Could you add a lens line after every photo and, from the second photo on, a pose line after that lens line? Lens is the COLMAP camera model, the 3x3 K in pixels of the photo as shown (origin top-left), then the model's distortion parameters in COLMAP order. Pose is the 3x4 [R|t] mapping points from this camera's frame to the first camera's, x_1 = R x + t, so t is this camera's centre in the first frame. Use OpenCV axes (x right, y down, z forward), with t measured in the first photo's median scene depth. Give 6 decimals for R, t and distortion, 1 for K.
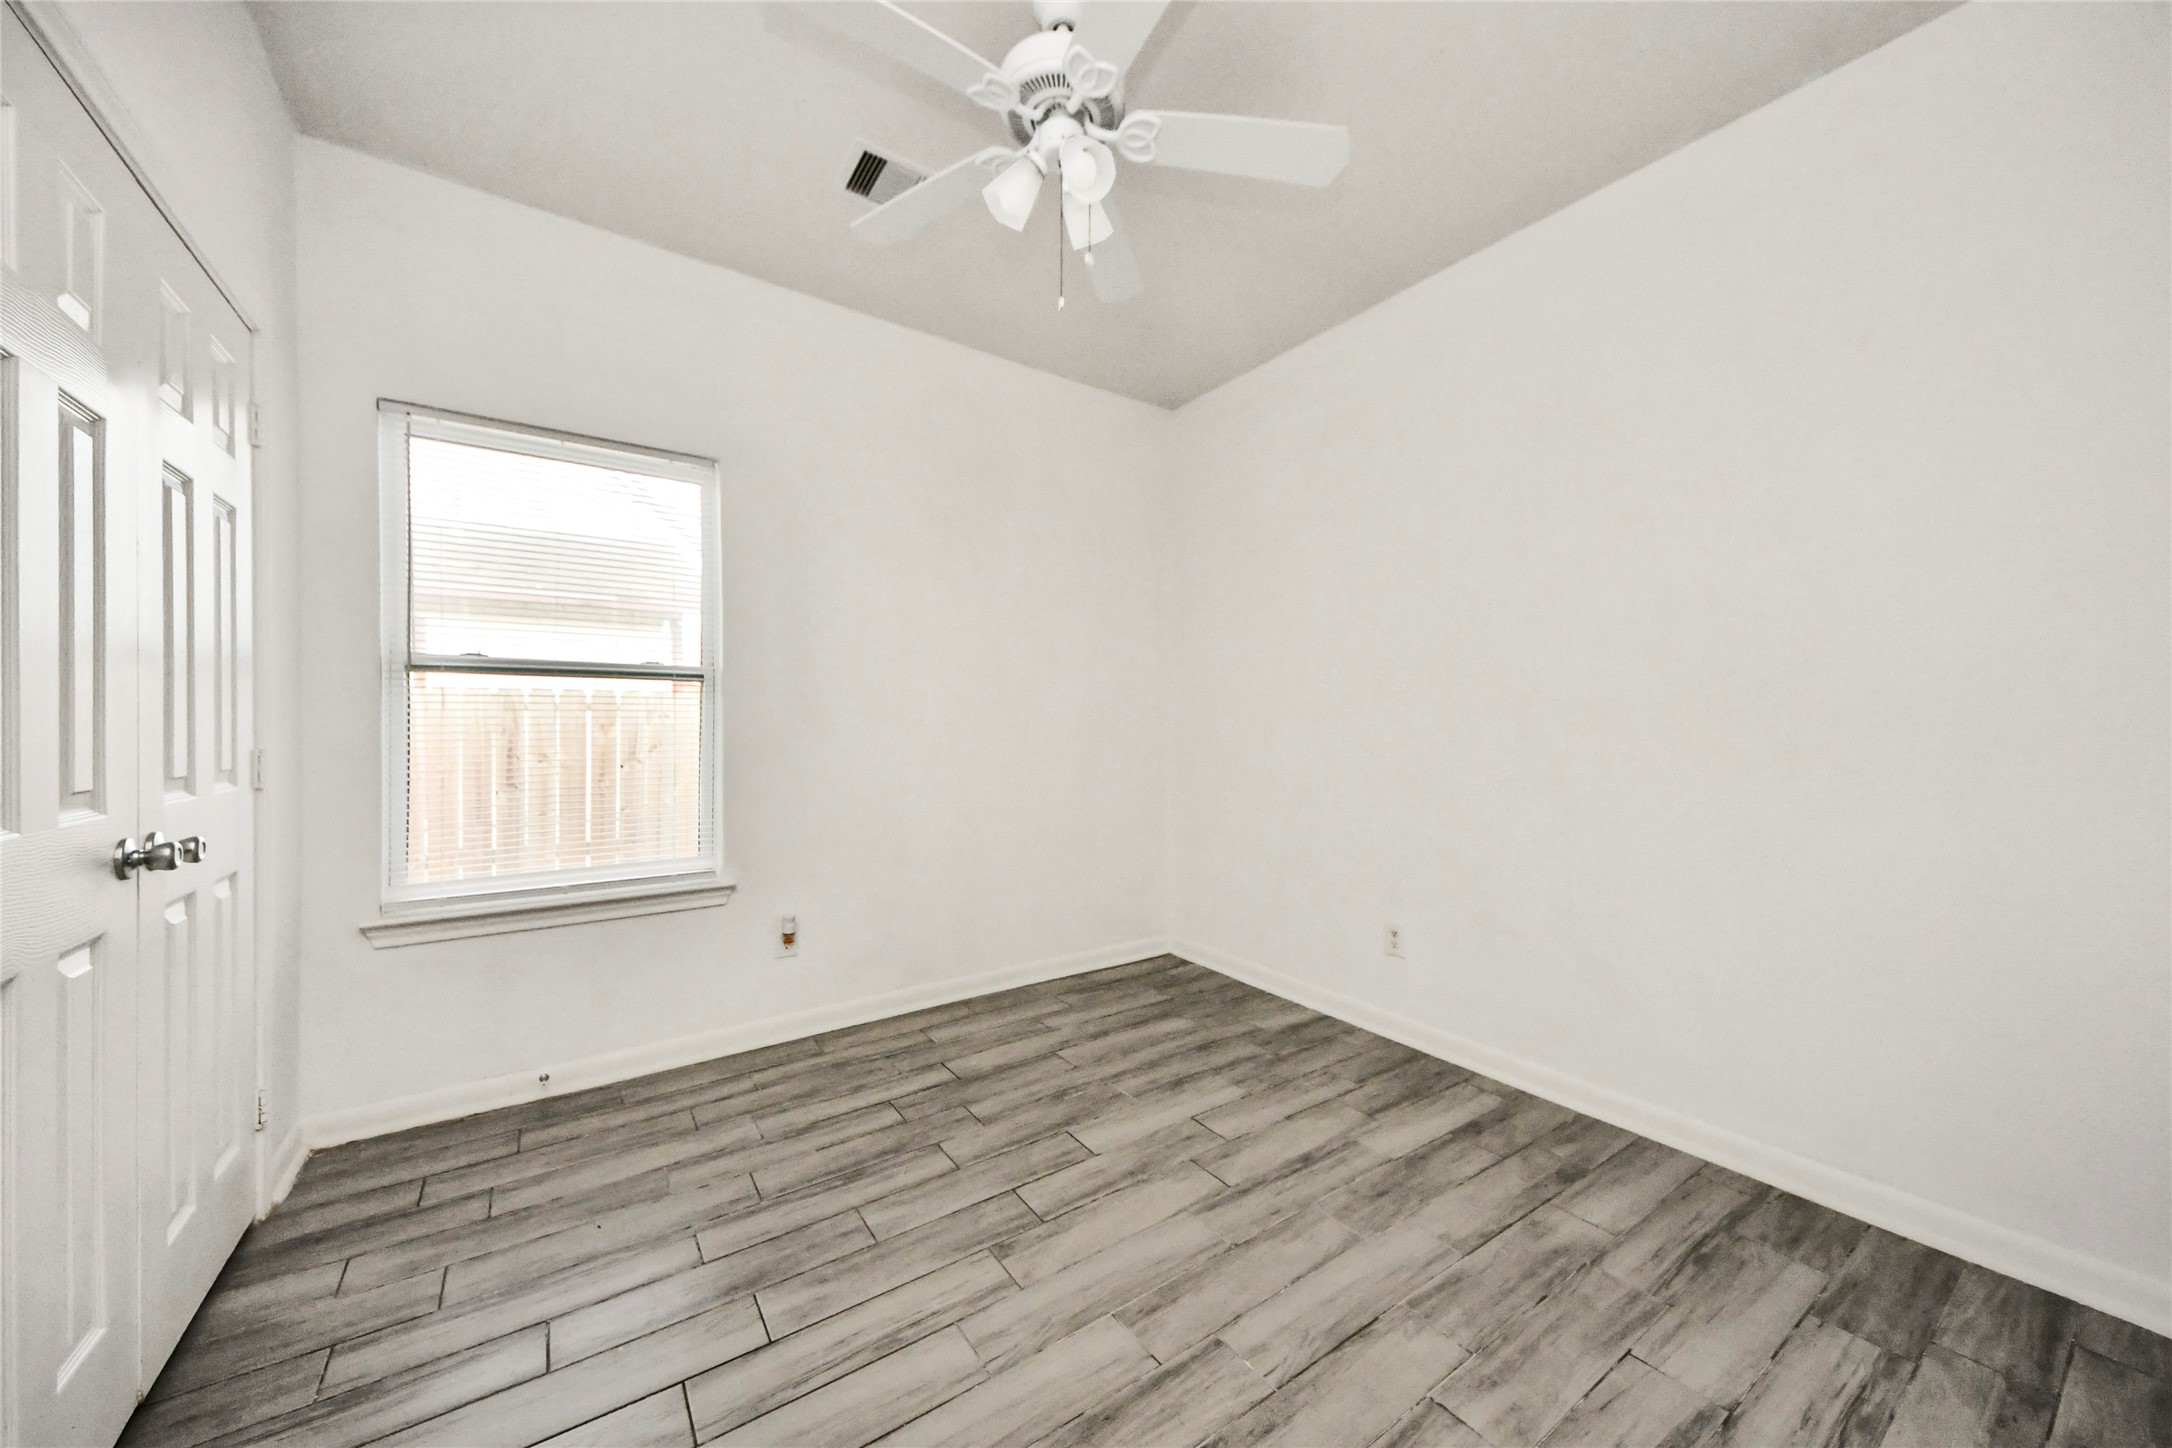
lens RADIAL K [[775.3, 0, 1077.0], [0, 775.3, 732.6], [0, 0, 1]] dist [0.022878, -0.008592]
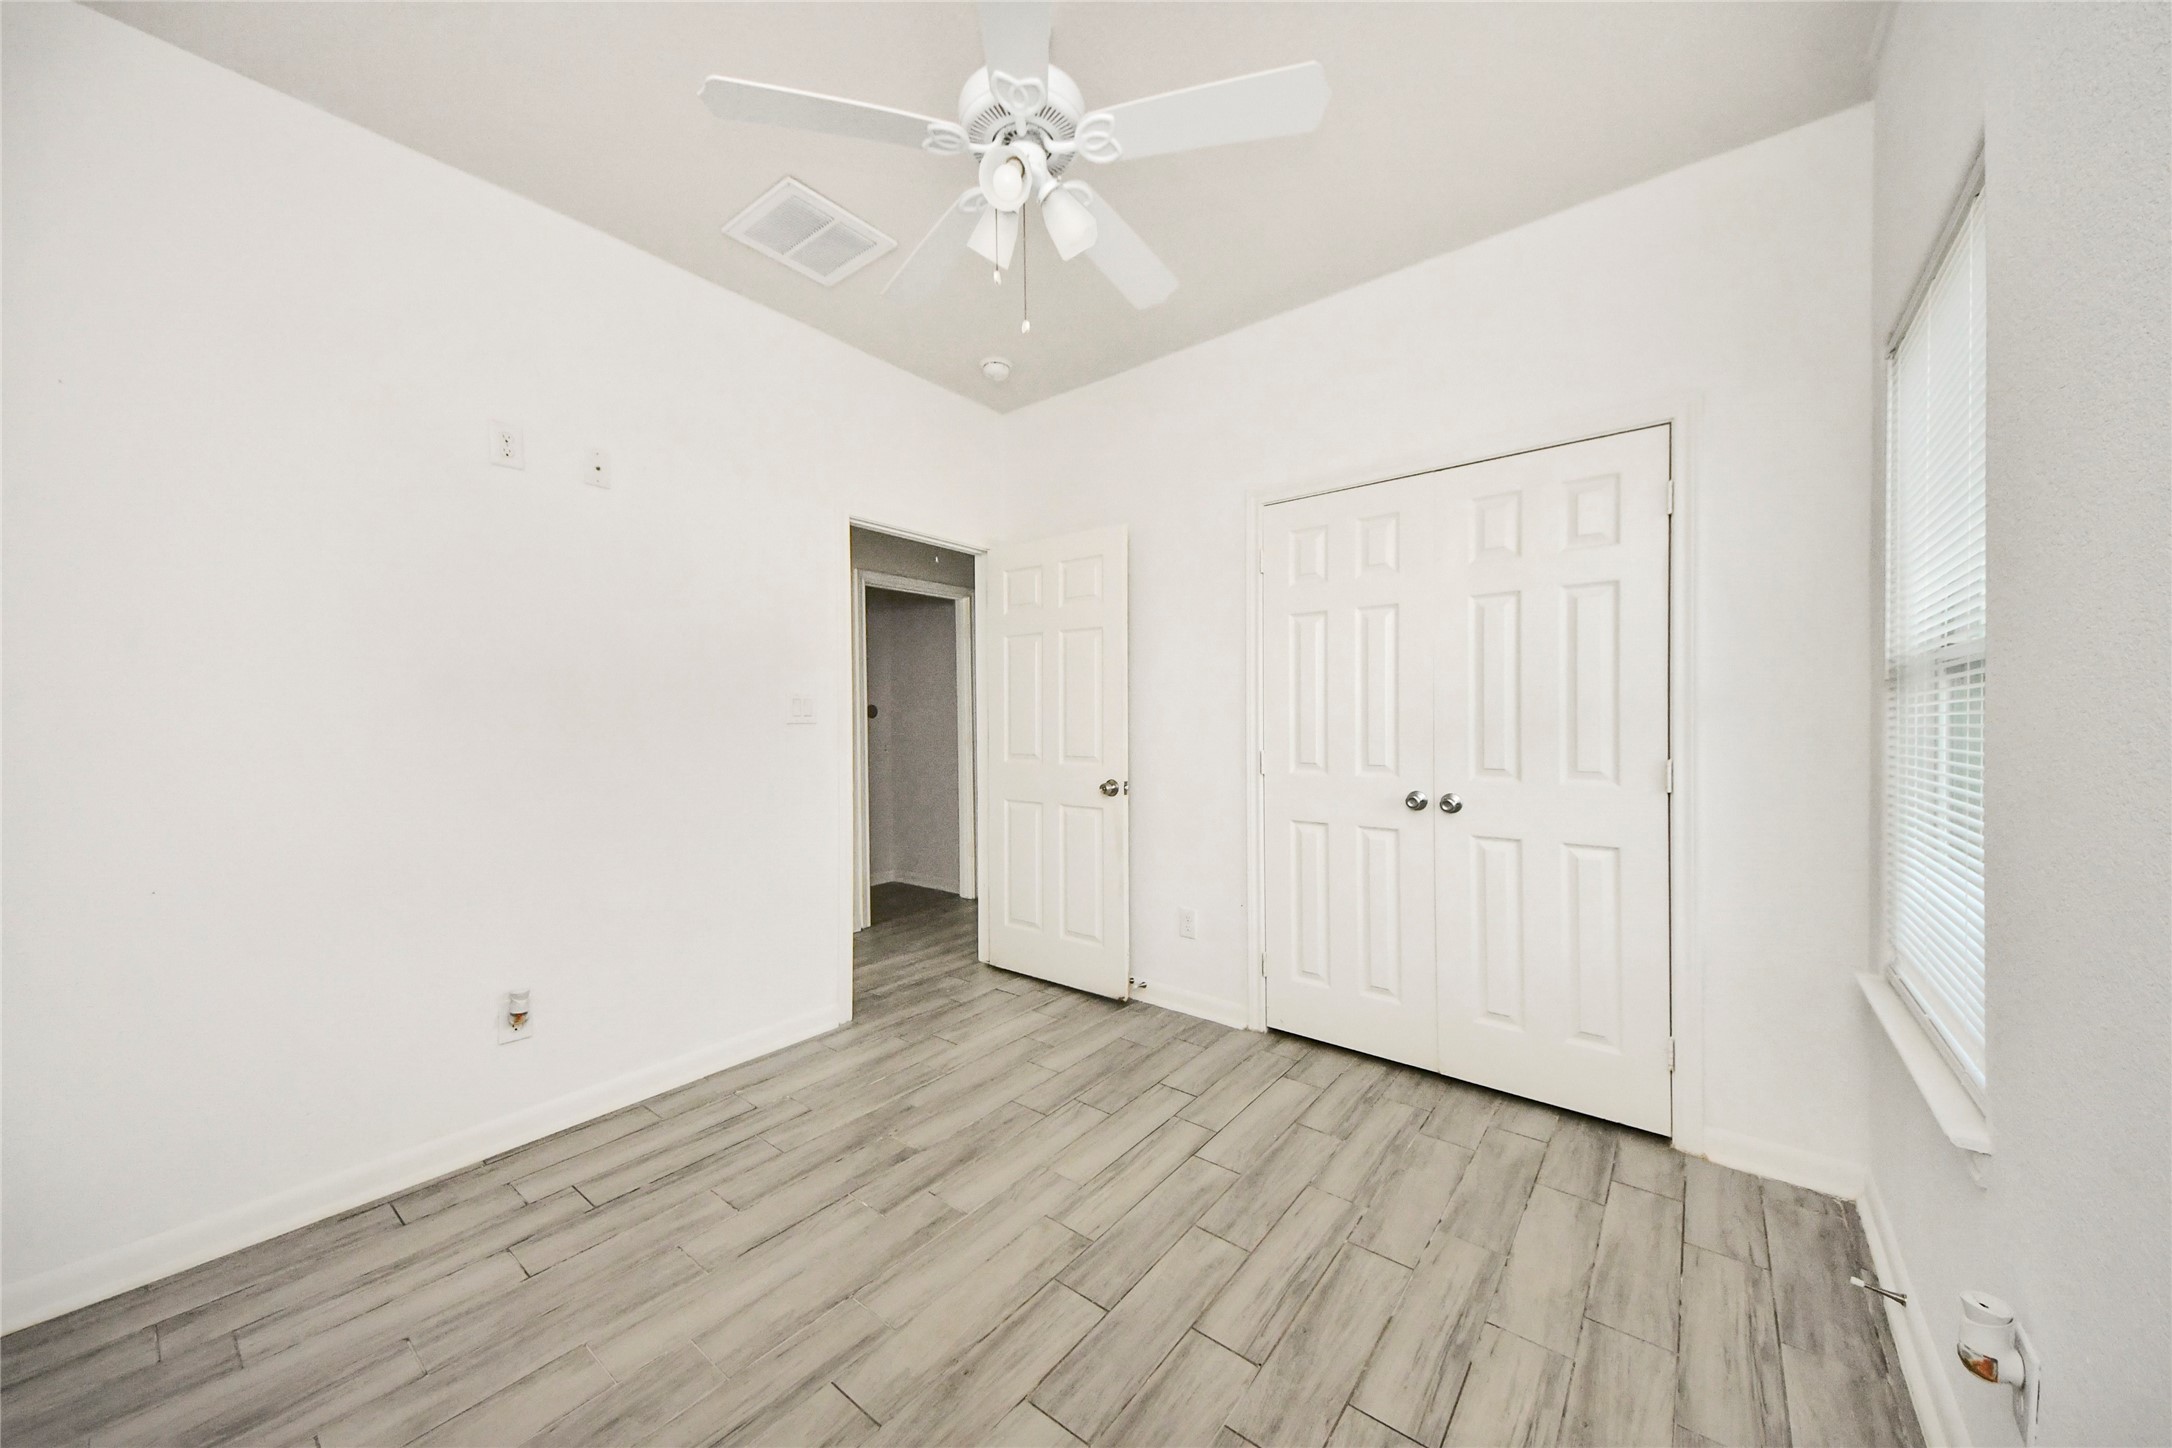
lens RADIAL K [[775.3, 0, 1077.0], [0, 775.3, 732.6], [0, 0, 1]] dist [0.022878, -0.008592]
pose [[-0.958068, 0.005558, -0.286485, 0.200817], [-0.000228, 0.999797, 0.020162, -0.047177], [0.286539, 0.019382, -0.957872, 1.941525]]
